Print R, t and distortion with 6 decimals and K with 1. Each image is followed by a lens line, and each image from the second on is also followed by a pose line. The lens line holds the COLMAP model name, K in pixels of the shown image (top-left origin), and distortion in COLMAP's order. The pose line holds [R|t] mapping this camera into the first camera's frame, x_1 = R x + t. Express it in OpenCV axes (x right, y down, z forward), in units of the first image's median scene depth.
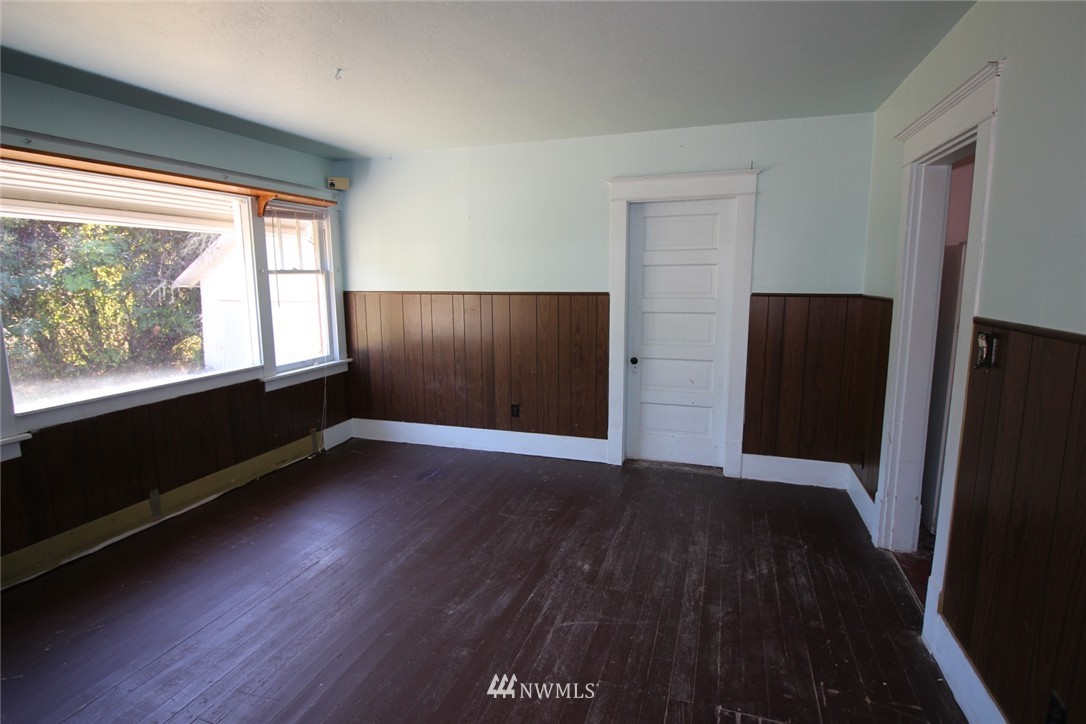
lens RADIAL K [[551.7, 0, 538.5], [0, 551.7, 361.8], [0, 0, 1]] dist [-0.016294, -0.000832]
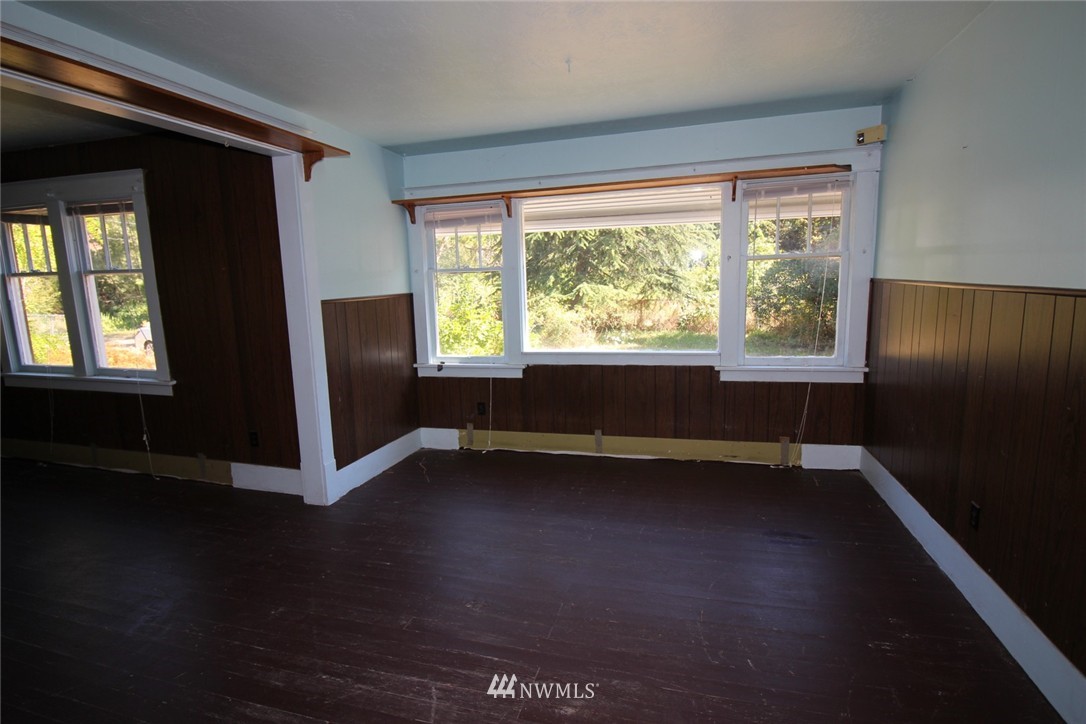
lens RADIAL K [[551.7, 0, 541.7], [0, 551.7, 363.1], [0, 0, 1]] dist [-0.016294, -0.000832]
pose [[0.043218, 0.158135, -0.986471, 0.487659], [-0.122503, 0.980782, 0.151856, -0.091816], [0.991527, 0.114283, 0.061760, 0.653266]]
